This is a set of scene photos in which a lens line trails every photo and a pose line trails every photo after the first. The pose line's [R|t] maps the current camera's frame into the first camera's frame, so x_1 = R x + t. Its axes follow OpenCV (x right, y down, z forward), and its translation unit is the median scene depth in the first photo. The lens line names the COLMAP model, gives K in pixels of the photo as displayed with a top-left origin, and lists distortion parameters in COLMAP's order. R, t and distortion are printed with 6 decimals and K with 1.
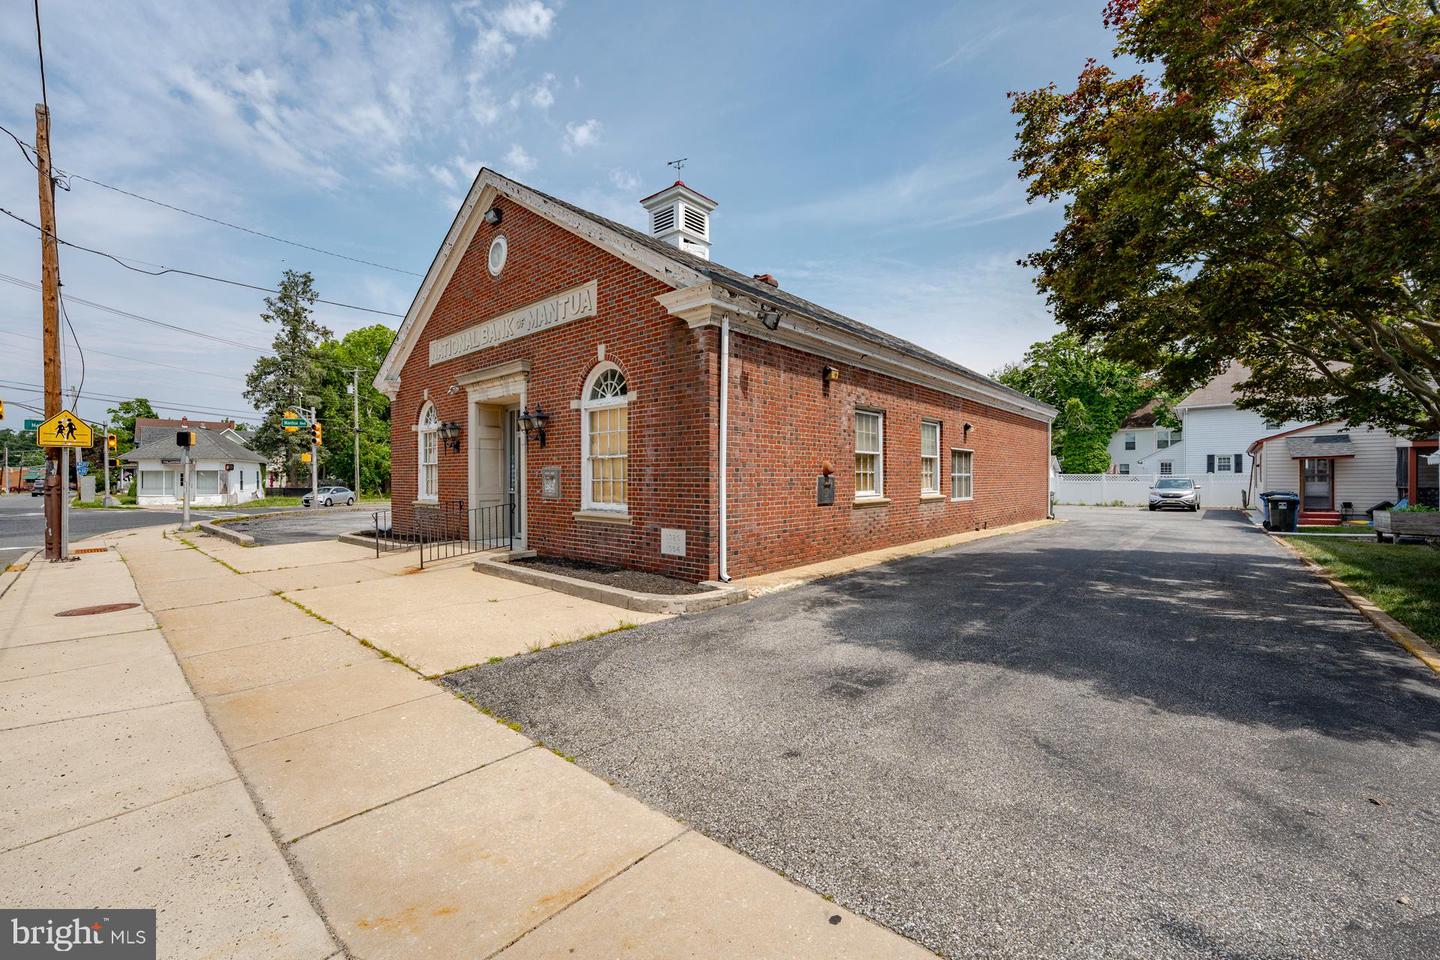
lens RADIAL K [[579.1, 0, 728.3], [0, 579.1, 475.2], [0, 0, 1]] dist [-0.024238, 0.000487]
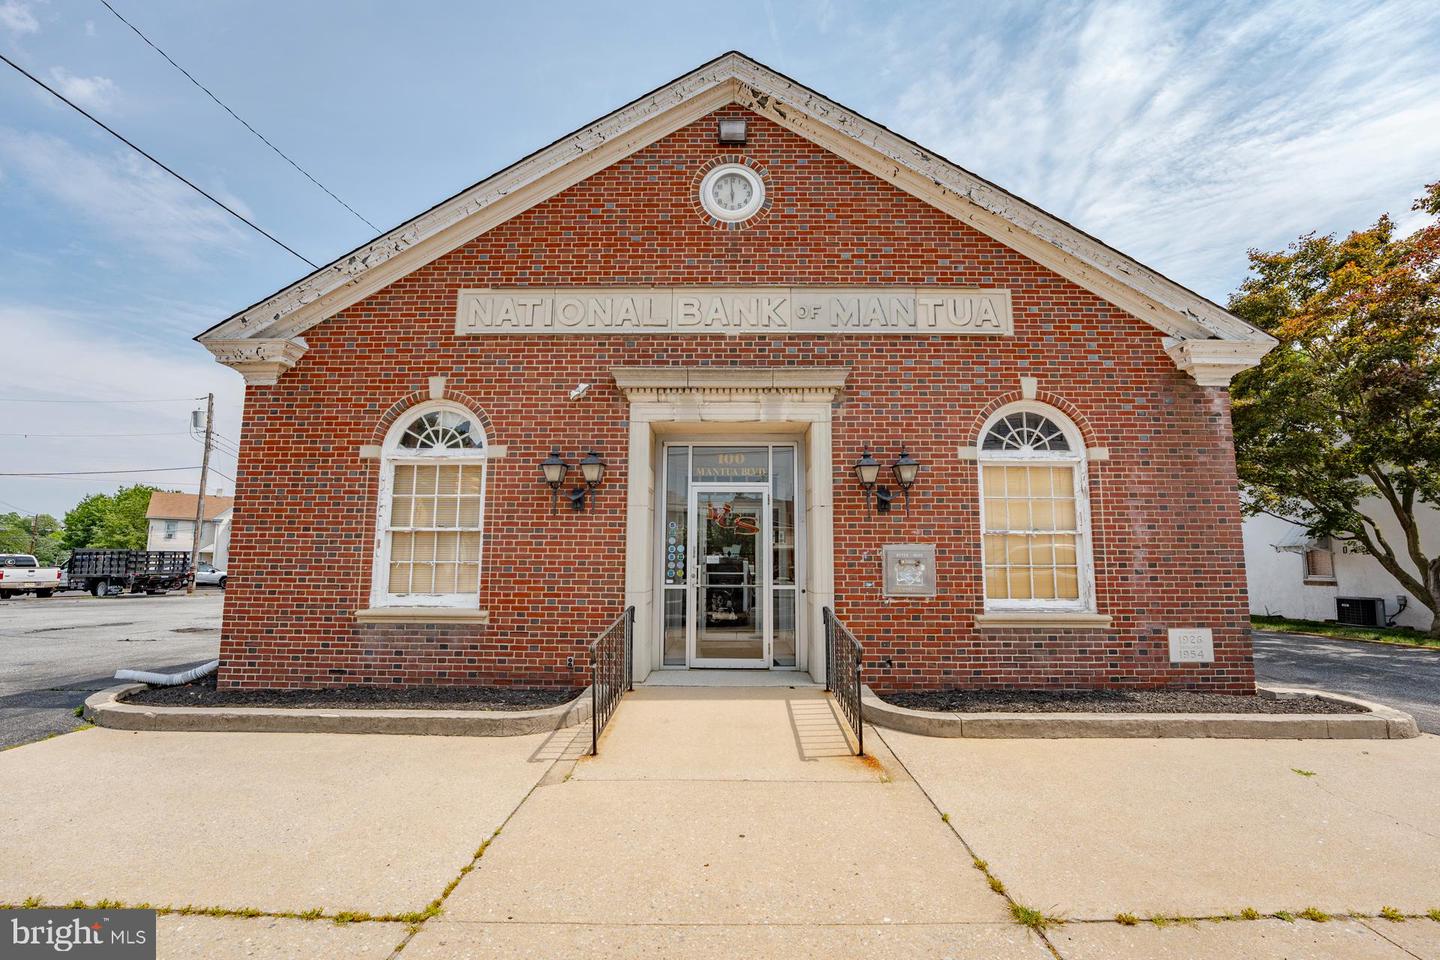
lens RADIAL K [[596.7, 0, 727.9], [0, 596.7, 481.0], [0, 0, 1]] dist [-0.029662, 0.006226]
pose [[0.762706, 0.088756, 0.640626, -0.843689], [-0.008247, 0.991793, -0.127591, 0.000867], [-0.646693, 0.092031, 0.757178, 0.600948]]
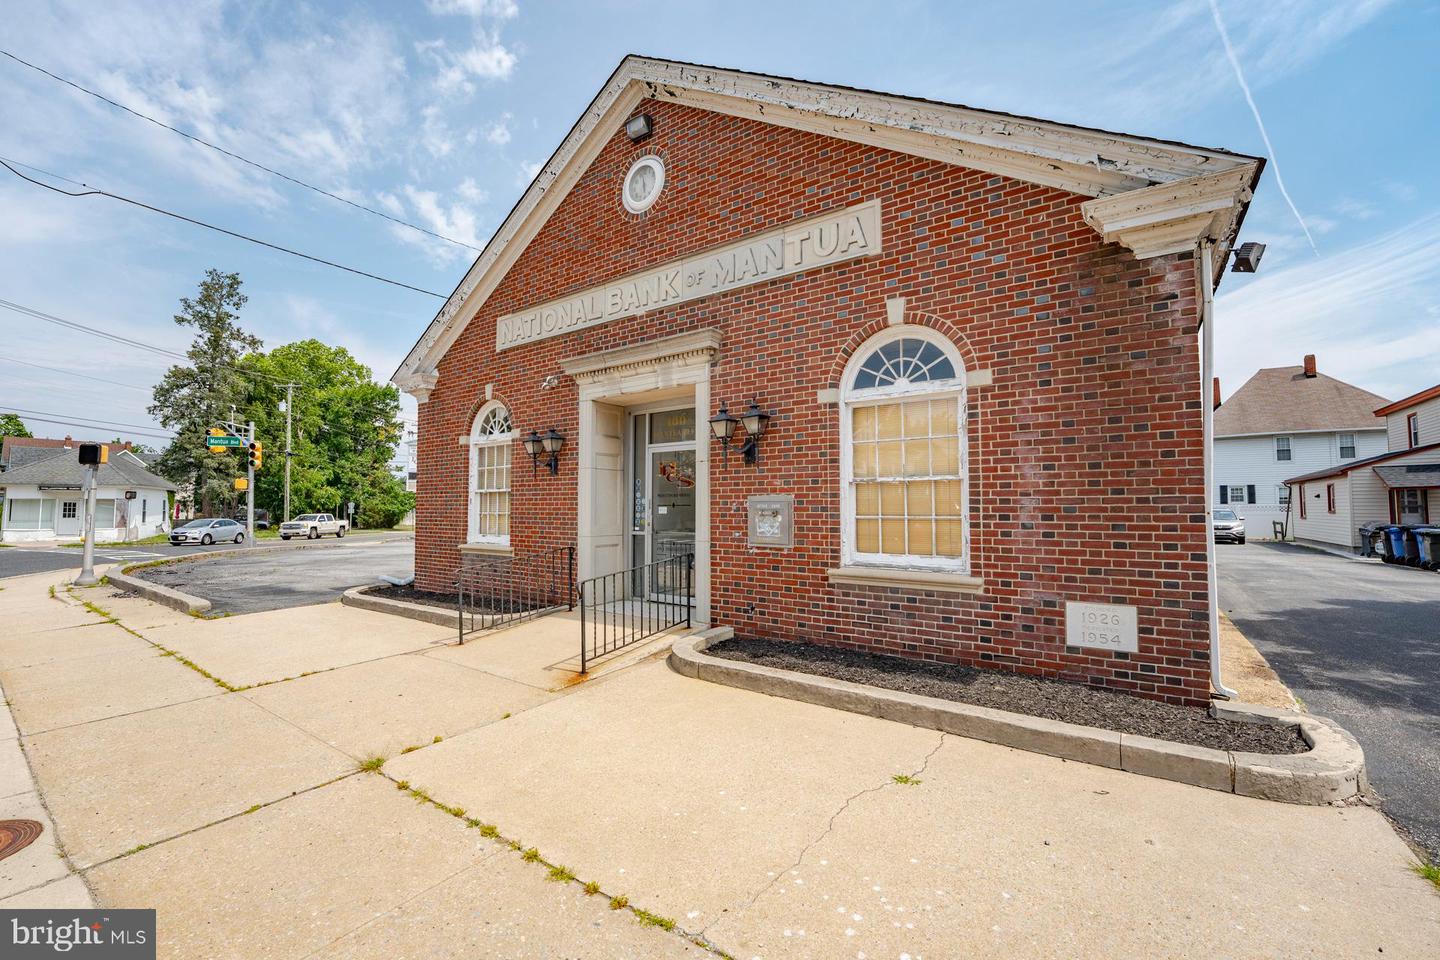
lens RADIAL K [[579.1, 0, 728.3], [0, 579.1, 475.2], [0, 0, 1]] dist [-0.024238, 0.000487]
pose [[0.994079, 0.006699, 0.108451, -0.402751], [-0.000985, 0.998612, -0.052659, -0.003244], [-0.108653, 0.052240, 0.992706, 0.358810]]
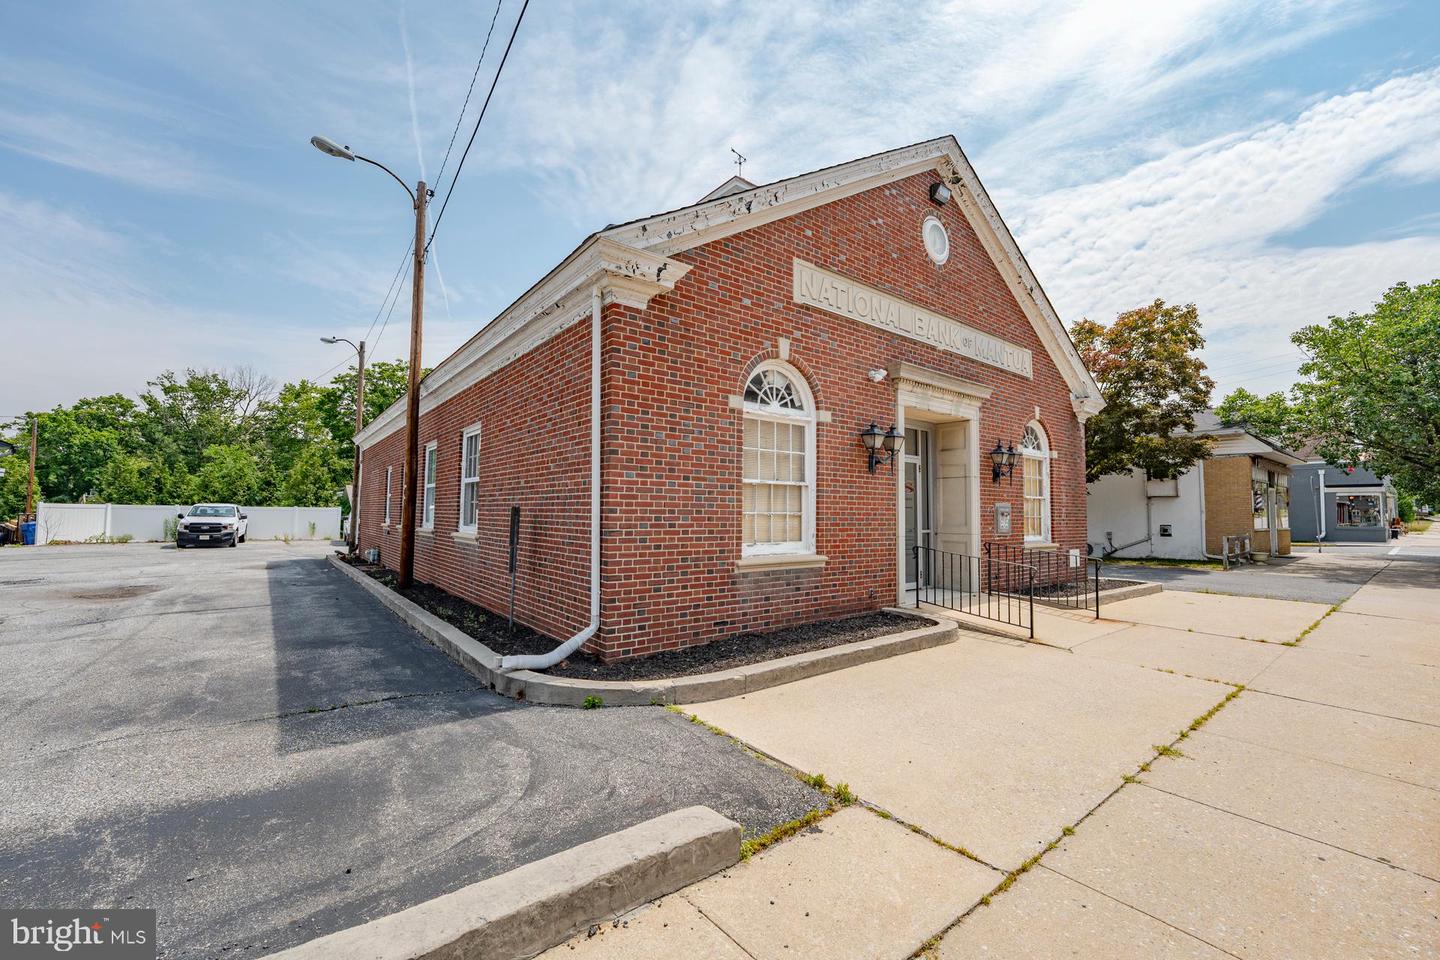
lens RADIAL K [[579.1, 0, 728.3], [0, 579.1, 475.2], [0, 0, 1]] dist [-0.024238, 0.000487]
pose [[0.191817, 0.068295, 0.979052, -1.337780], [-0.013392, 0.997665, -0.066970, 0.010566], [-0.981339, -0.000265, 0.192284, 1.226037]]
